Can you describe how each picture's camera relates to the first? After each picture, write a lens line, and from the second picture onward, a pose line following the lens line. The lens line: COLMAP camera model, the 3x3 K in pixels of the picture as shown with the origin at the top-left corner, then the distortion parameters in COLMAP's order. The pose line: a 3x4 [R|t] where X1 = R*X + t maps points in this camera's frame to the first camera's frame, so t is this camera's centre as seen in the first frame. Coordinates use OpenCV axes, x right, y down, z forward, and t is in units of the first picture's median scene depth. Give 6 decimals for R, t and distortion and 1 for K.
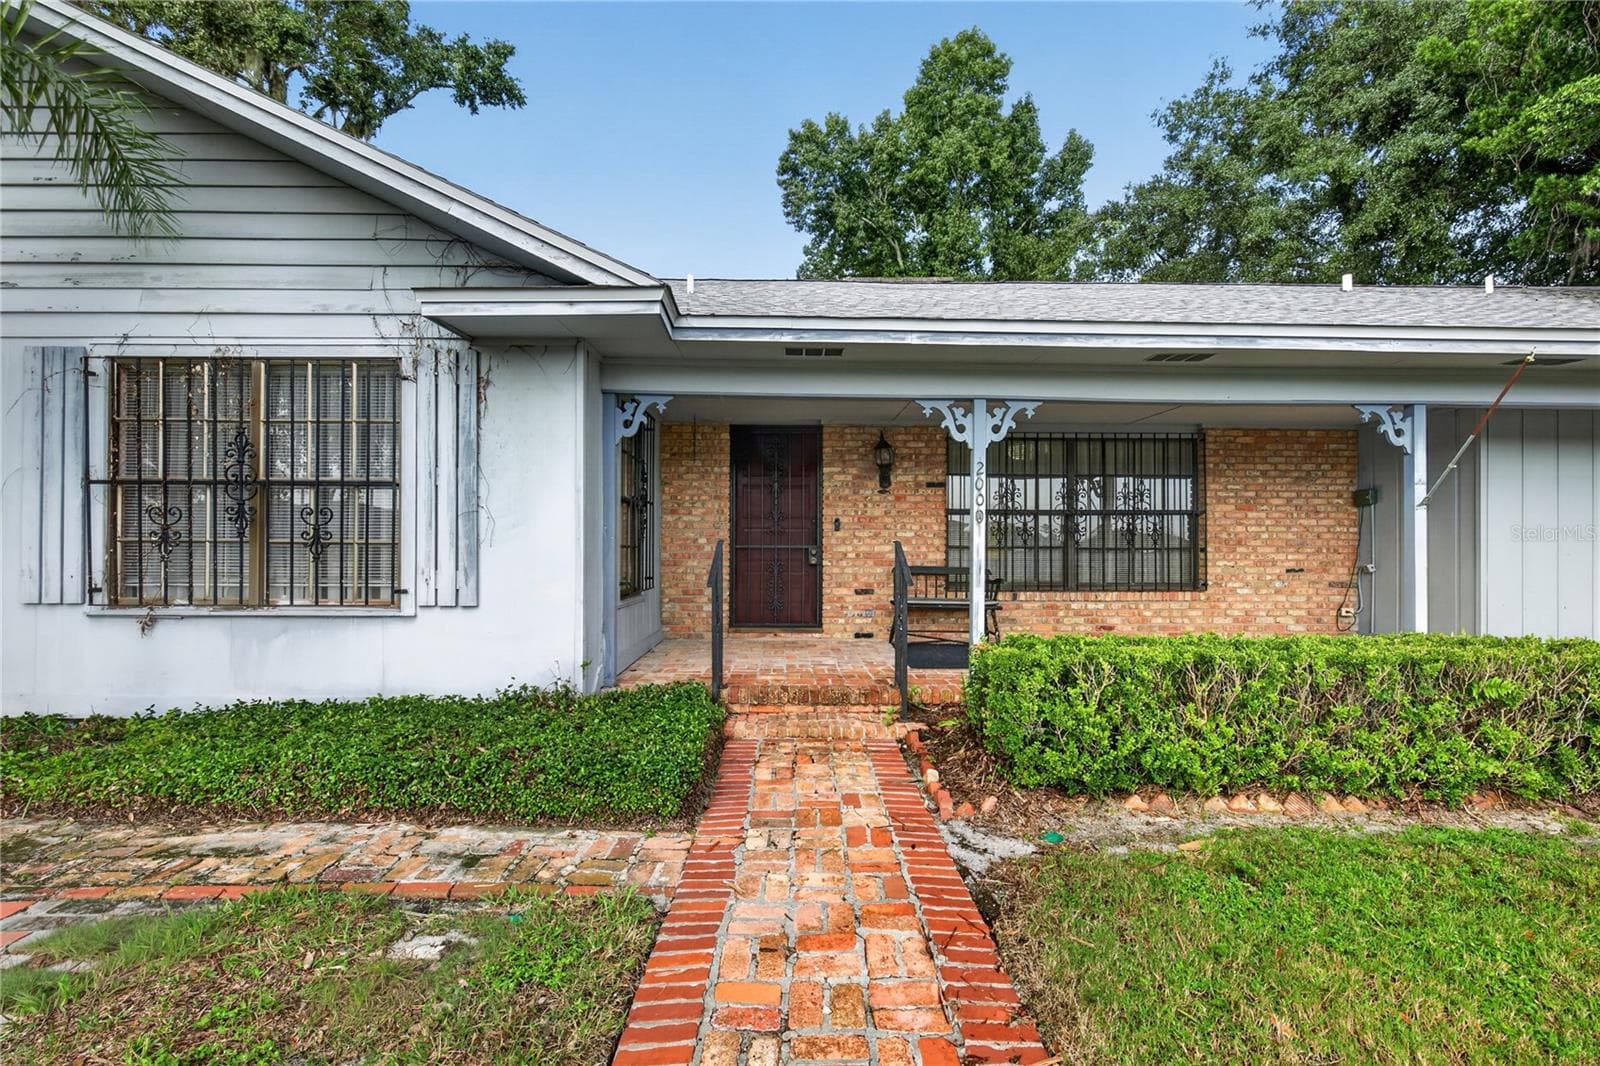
lens RADIAL K [[737.9, 0, 800.0], [0, 737.9, 533.0], [0, 0, 1]] dist [-0.000648, -0.000013]
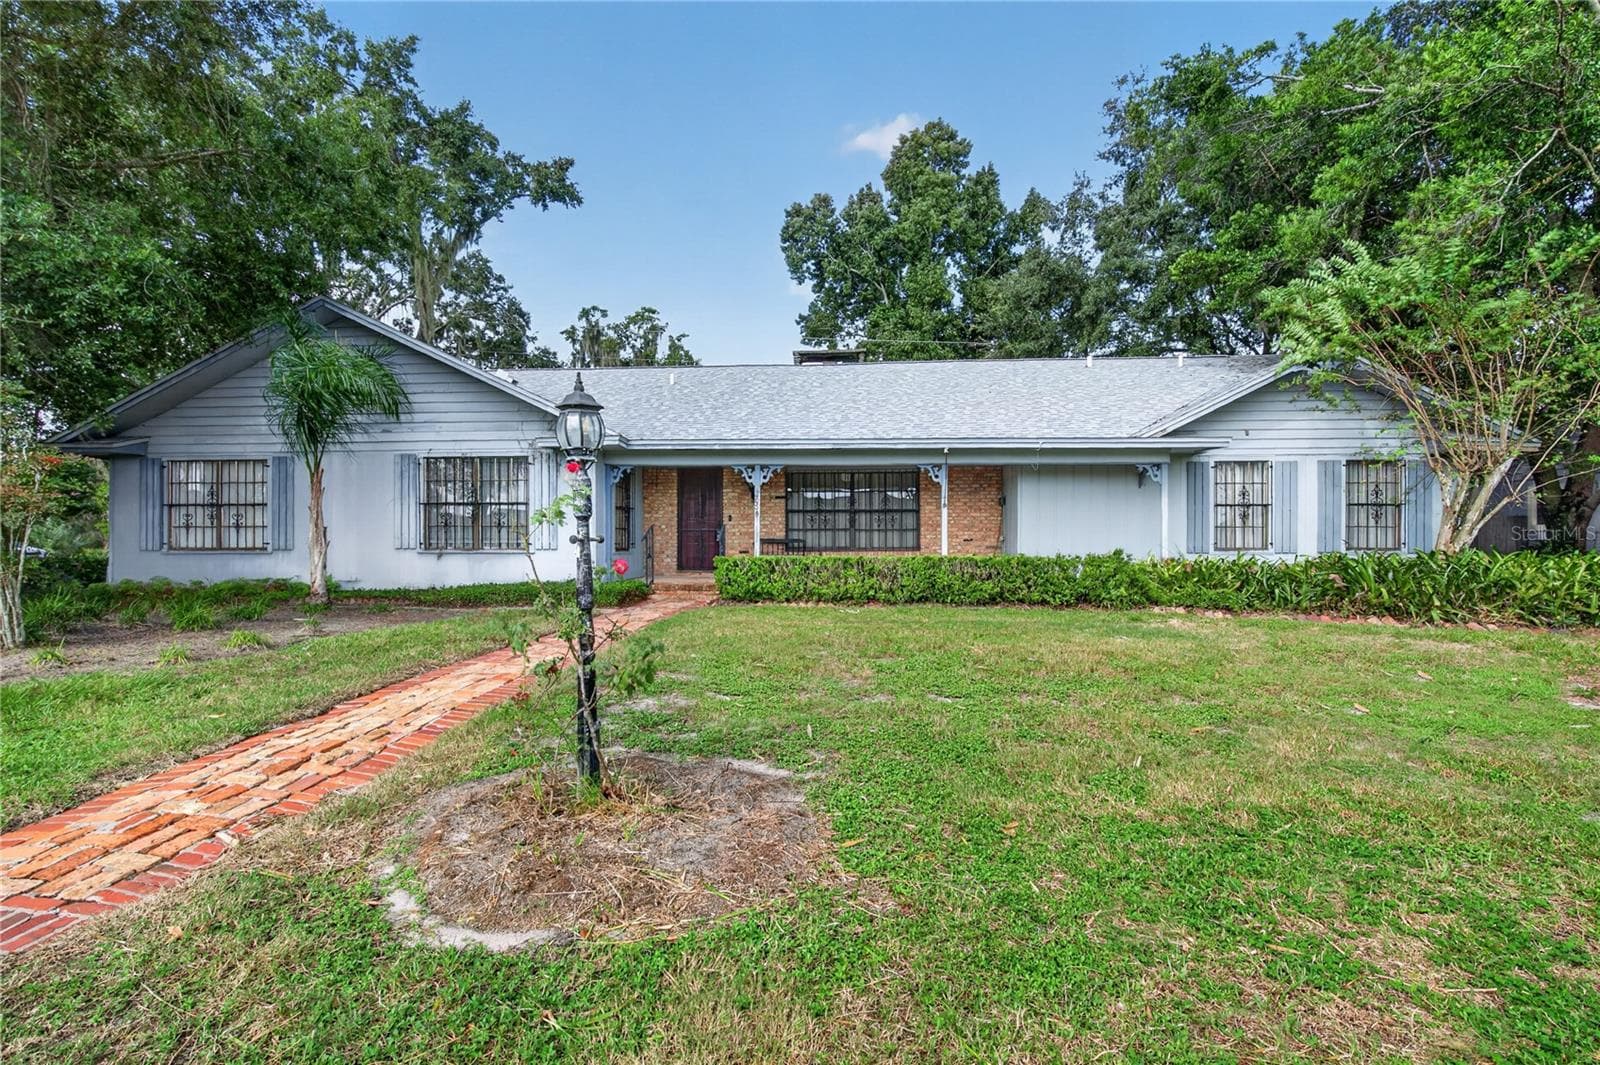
lens RADIAL K [[737.9, 0, 800.0], [0, 737.9, 532.5], [0, 0, 1]] dist [-0.000648, -0.000013]
pose [[0.996694, -0.006816, -0.080960, 0.398978], [0.007112, 0.999969, 0.003367, 0.022178], [0.080935, -0.003932, 0.996712, -0.968854]]
